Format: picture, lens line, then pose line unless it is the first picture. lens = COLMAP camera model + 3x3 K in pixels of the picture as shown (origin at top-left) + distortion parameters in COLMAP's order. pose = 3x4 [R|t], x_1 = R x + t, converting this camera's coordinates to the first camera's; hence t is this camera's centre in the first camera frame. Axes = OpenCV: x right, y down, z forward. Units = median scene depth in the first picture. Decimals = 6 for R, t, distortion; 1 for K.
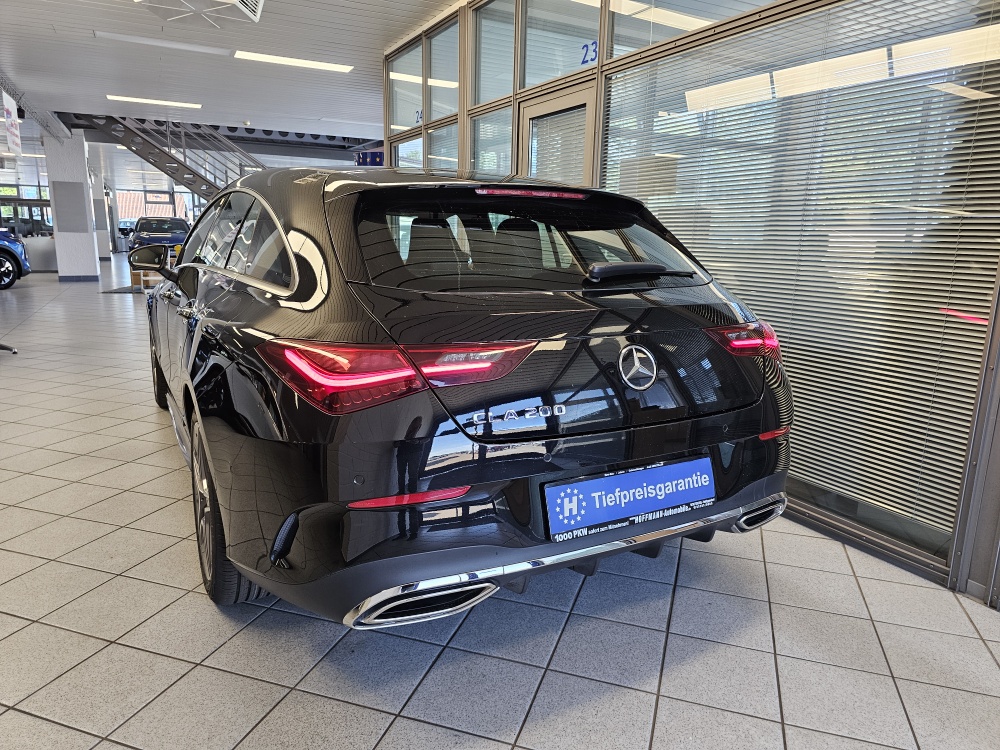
lens RADIAL K [[682.2, 0, 494.2], [0, 682.2, 381.5], [0, 0, 1]] dist [0.024302, -0.002127]
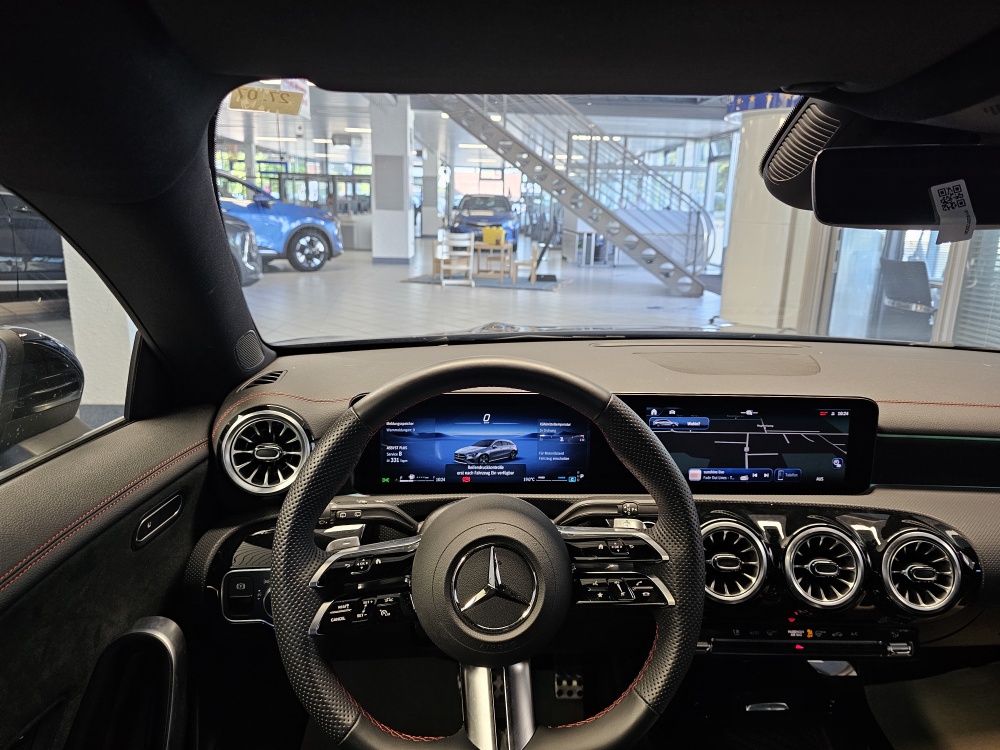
lens RADIAL K [[673.3, 0, 508.8], [0, 673.3, 366.5], [0, 0, 1]] dist [0.057084, -0.069895]
pose [[0.907780, 0.104371, -0.406253, -0.086310], [-0.098400, 0.994509, 0.035624, -0.063210], [0.407741, 0.007636, 0.913066, 0.270130]]
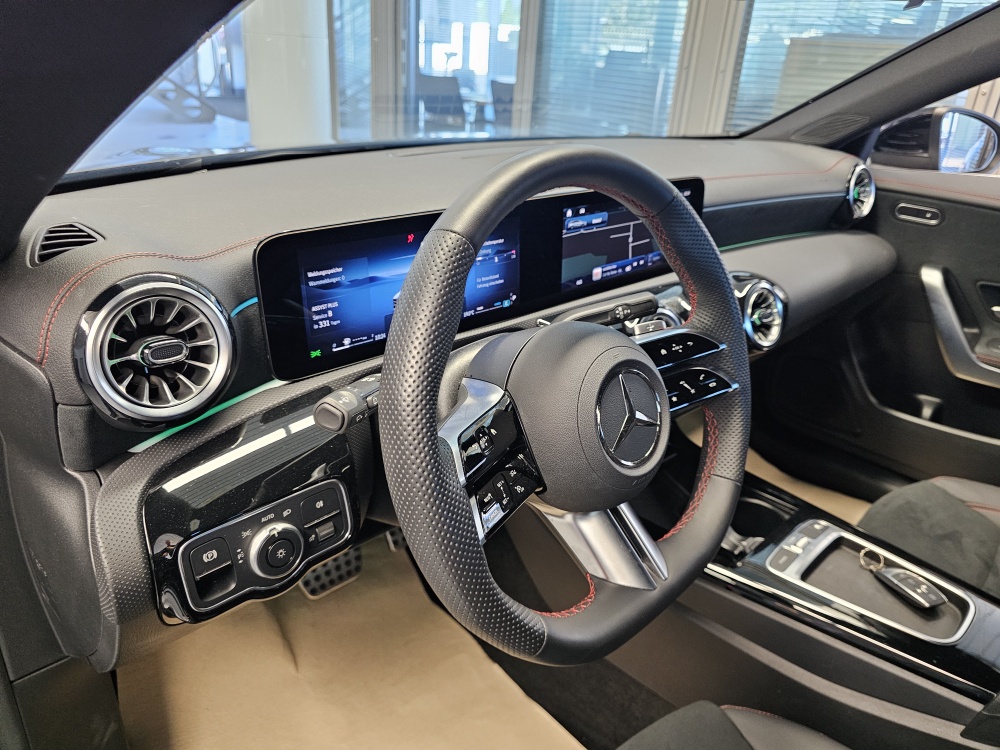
lens RADIAL K [[686.5, 0, 503.6], [0, 686.5, 365.6], [0, 0, 1]] dist [0.045655, -0.063134]
pose [[0.966563, -0.070259, 0.246618, -0.117685], [0.010257, 0.971556, 0.236587, -0.059671], [-0.256225, -0.226147, 0.939791, 0.275718]]
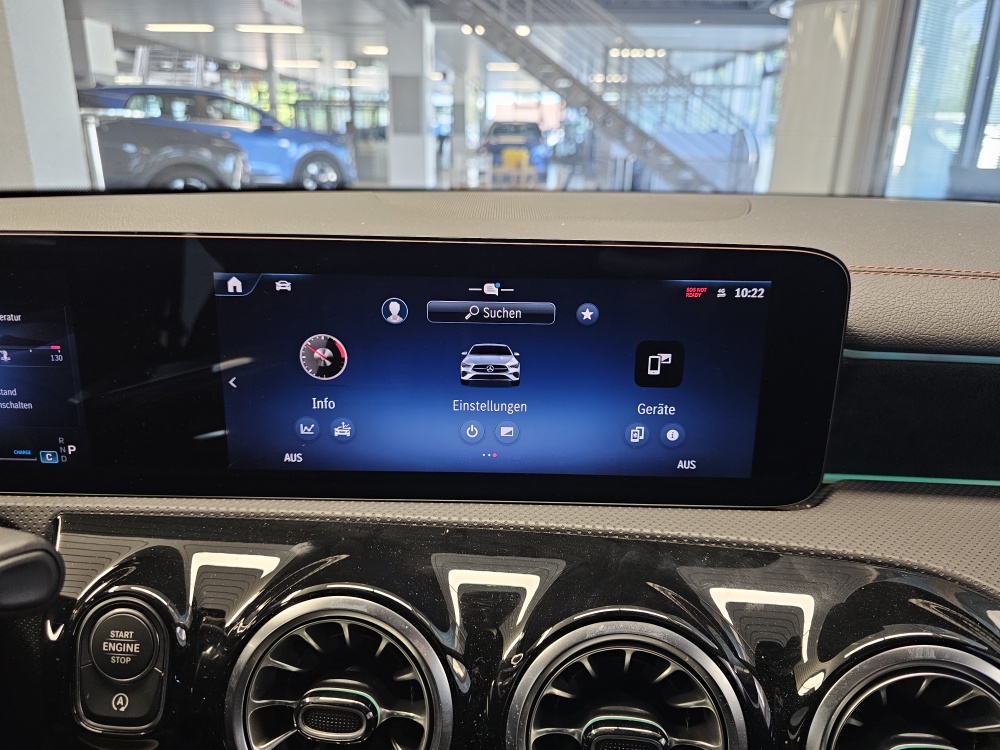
lens RADIAL K [[693.6, 0, 499.7], [0, 693.6, 360.4], [0, 0, 1]] dist [0.024725, -0.045053]
pose [[0.875524, 0.143757, -0.461293, -0.079816], [-0.100153, 0.987973, 0.117804, -0.059558], [0.472681, -0.056941, 0.879392, 0.312624]]
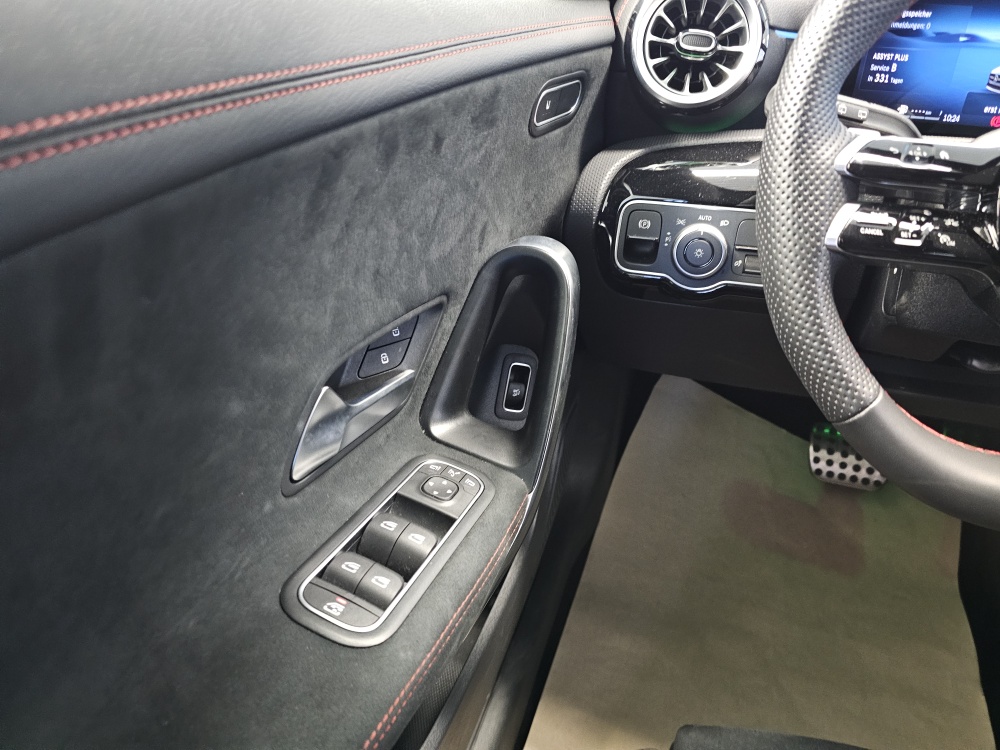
lens RADIAL K [[679.3, 0, 500.0], [0, 679.3, 375.0], [0, 0, 1]] dist [0.000771, -0.019139]
pose [[0.677459, 0.366385, -0.637818, -0.102475], [-0.159047, 0.919569, 0.359300, -0.047362], [0.718160, -0.141968, 0.681243, 0.276736]]
